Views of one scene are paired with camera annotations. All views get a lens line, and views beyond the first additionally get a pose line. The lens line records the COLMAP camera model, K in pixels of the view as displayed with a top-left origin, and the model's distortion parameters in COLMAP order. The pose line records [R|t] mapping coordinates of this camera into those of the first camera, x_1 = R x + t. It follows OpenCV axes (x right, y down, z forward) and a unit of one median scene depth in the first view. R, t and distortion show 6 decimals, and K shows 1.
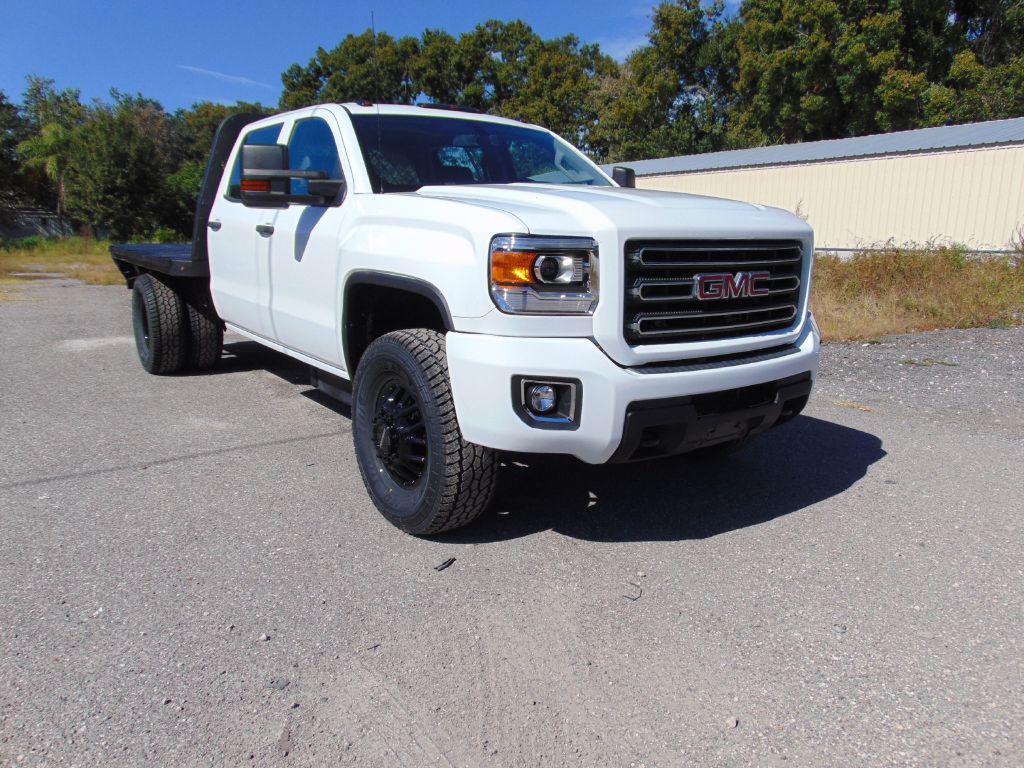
lens RADIAL K [[763.8, 0, 513.3], [0, 763.8, 376.8], [0, 0, 1]] dist [-0.039993, 0.080447]
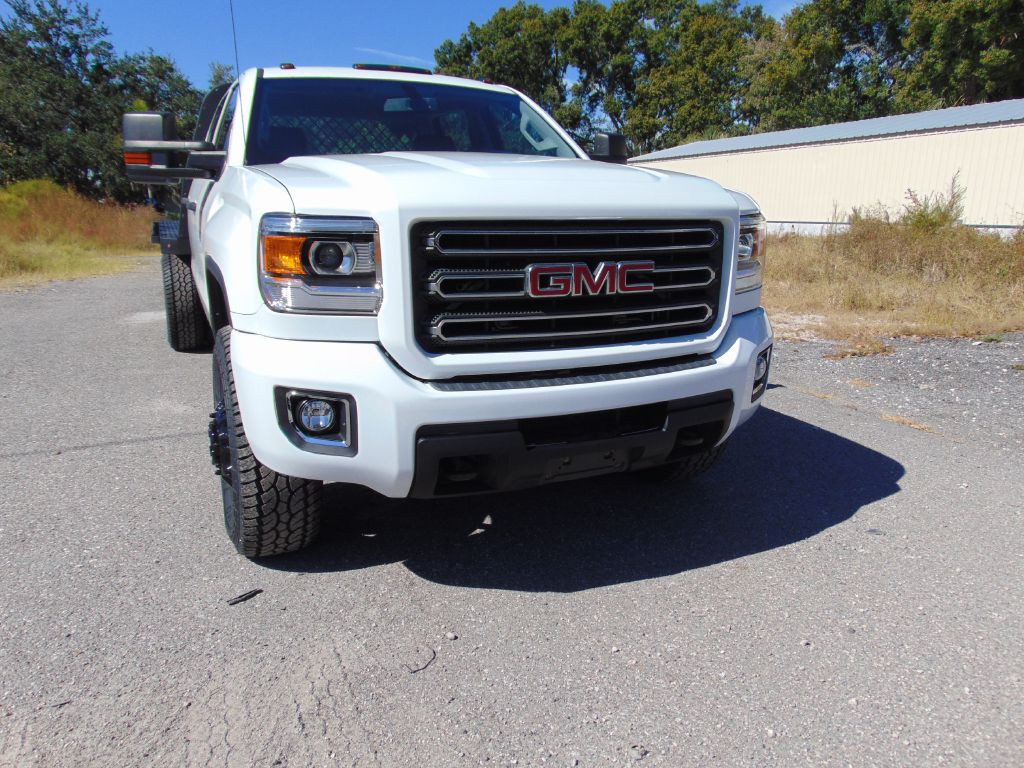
lens RADIAL K [[762.3, 0, 514.8], [0, 762.3, 376.1], [0, 0, 1]] dist [-0.021108, 0.048017]
pose [[0.980302, 0.042377, -0.192905, 0.037196], [-0.036421, 0.998747, 0.034320, -0.004592], [0.194117, -0.026618, 0.980617, 0.022320]]
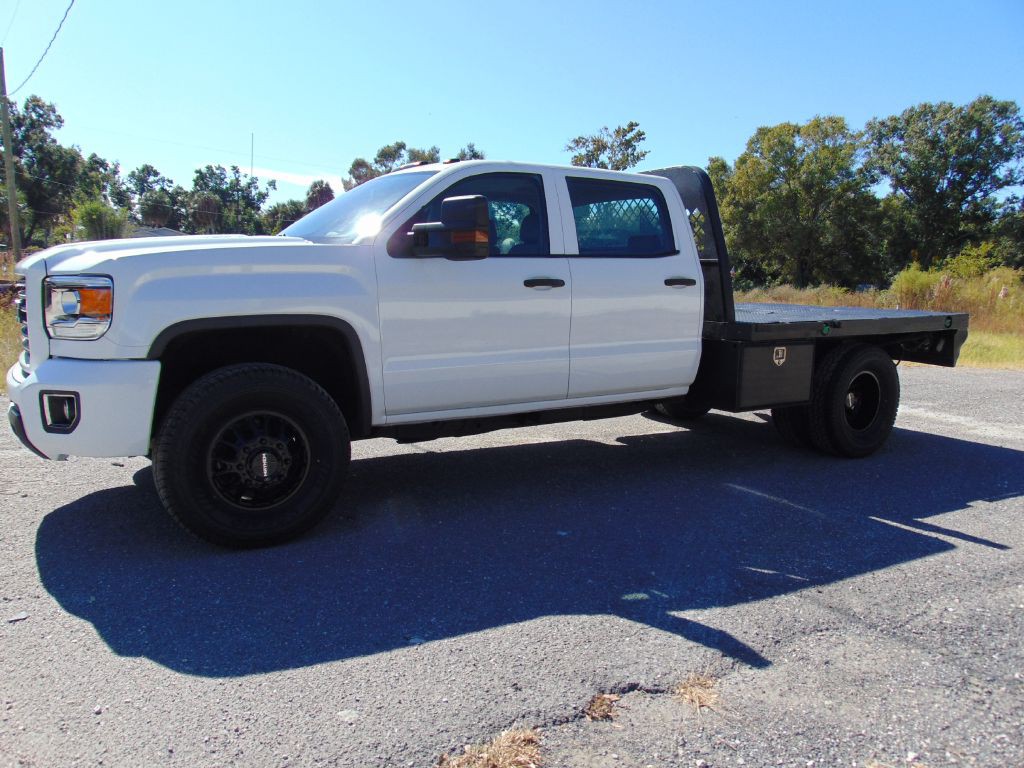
lens RADIAL K [[762.3, 0, 514.8], [0, 762.3, 376.1], [0, 0, 1]] dist [-0.021108, 0.048017]
pose [[-0.068567, 0.117799, -0.990667, 0.153608], [-0.216780, 0.967519, 0.130051, -0.036639], [0.973809, 0.223674, -0.040804, 0.191773]]
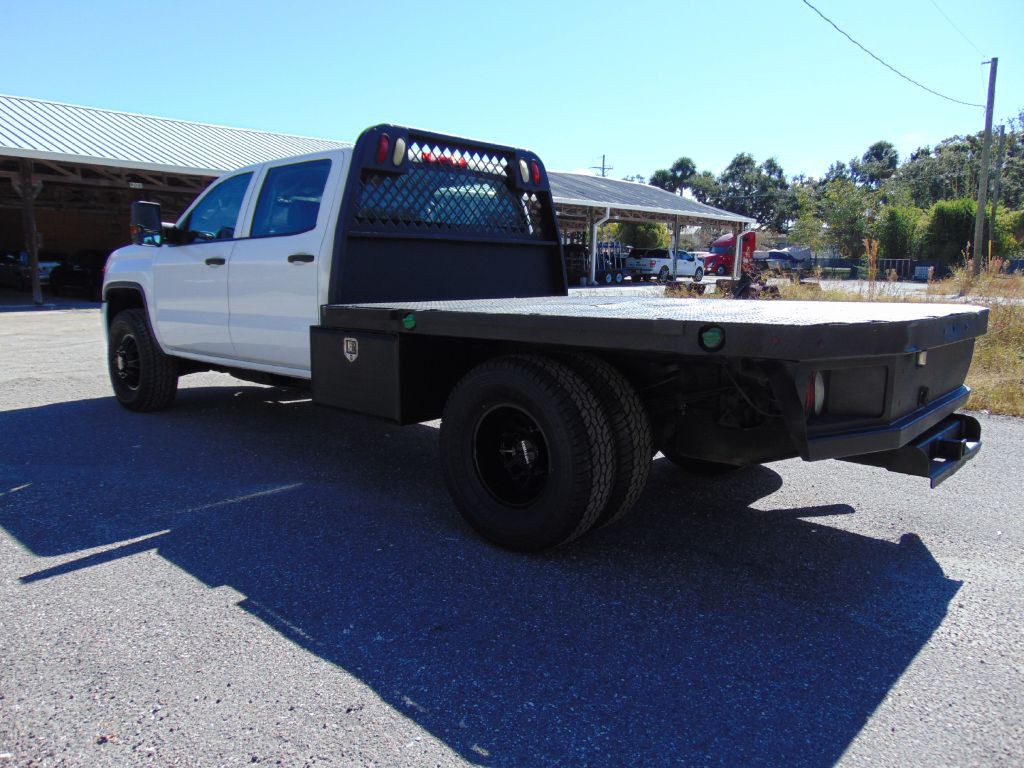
lens RADIAL K [[762.3, 0, 514.8], [0, 762.3, 376.1], [0, 0, 1]] dist [-0.021108, 0.048017]
pose [[-0.979228, 0.009917, -0.202518, -0.025383], [-0.057510, 0.944200, 0.324312, -0.073154], [0.194433, 0.329223, -0.924017, 0.376740]]
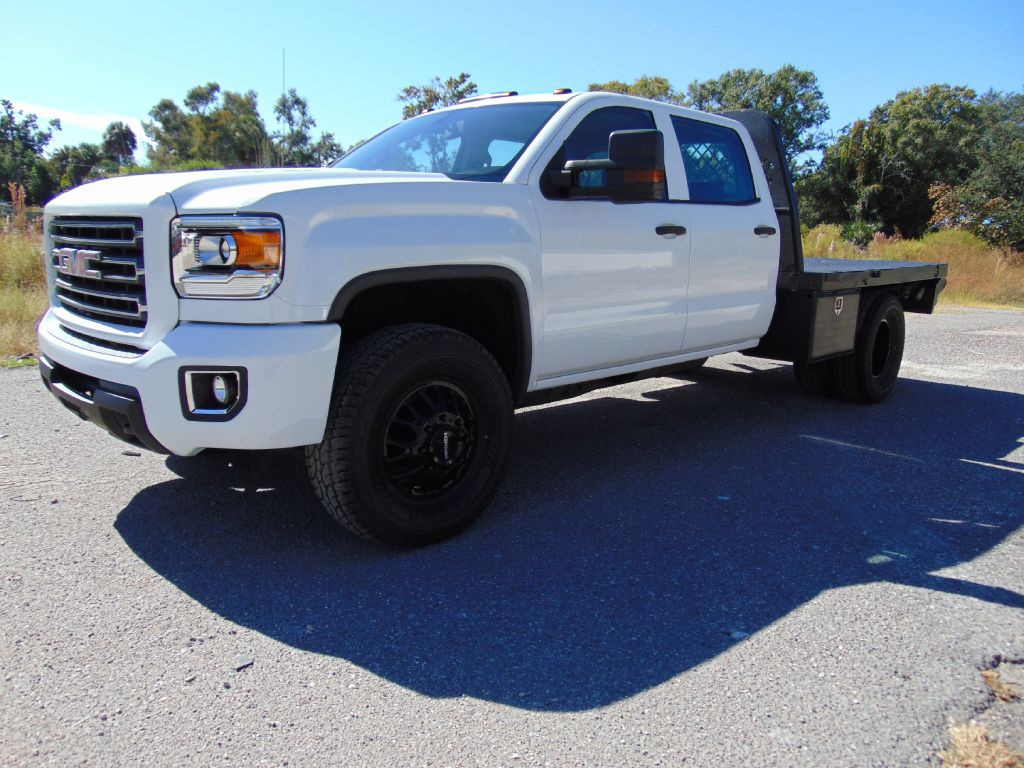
lens RADIAL K [[762.3, 0, 514.8], [0, 762.3, 376.1], [0, 0, 1]] dist [-0.021108, 0.048017]
pose [[0.161976, 0.172401, -0.971618, 0.137164], [-0.215270, 0.967079, 0.135708, -0.023611], [0.963028, 0.187178, 0.193756, 0.139837]]
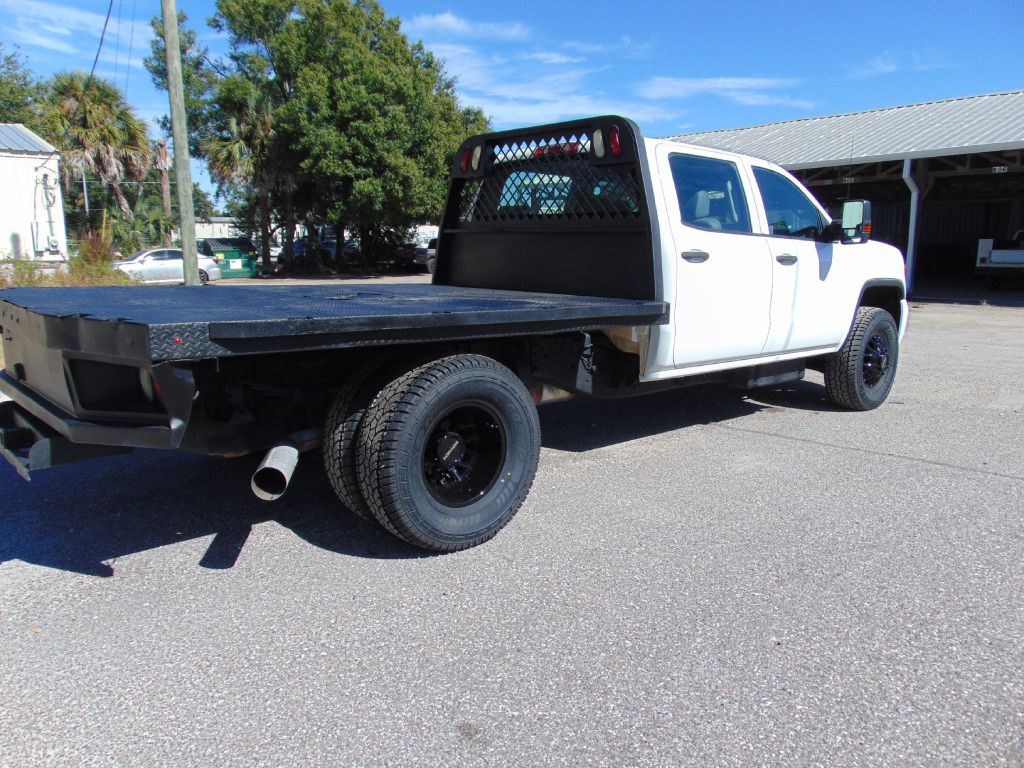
lens RADIAL K [[762.3, 0, 514.8], [0, 762.3, 376.1], [0, 0, 1]] dist [-0.021108, 0.048017]
pose [[-0.090077, -0.178240, 0.979855, -0.221319], [0.181333, 0.964475, 0.192112, -0.047855], [-0.979288, 0.194985, -0.054556, 0.224946]]
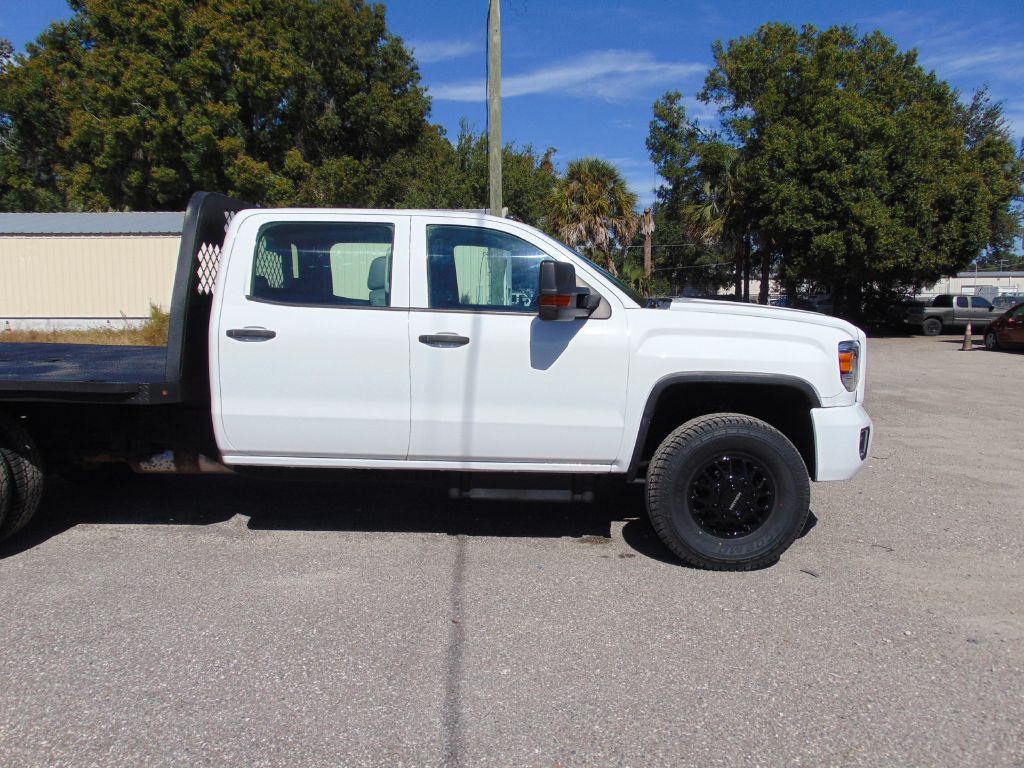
lens RADIAL K [[763.8, 0, 513.3], [0, 763.8, 376.8], [0, 0, 1]] dist [-0.039993, 0.080447]
pose [[0.602679, -0.089600, 0.792937, -0.151721], [0.152037, 0.988367, -0.003874, -0.019338], [-0.783366, 0.122891, 0.609291, 0.053688]]
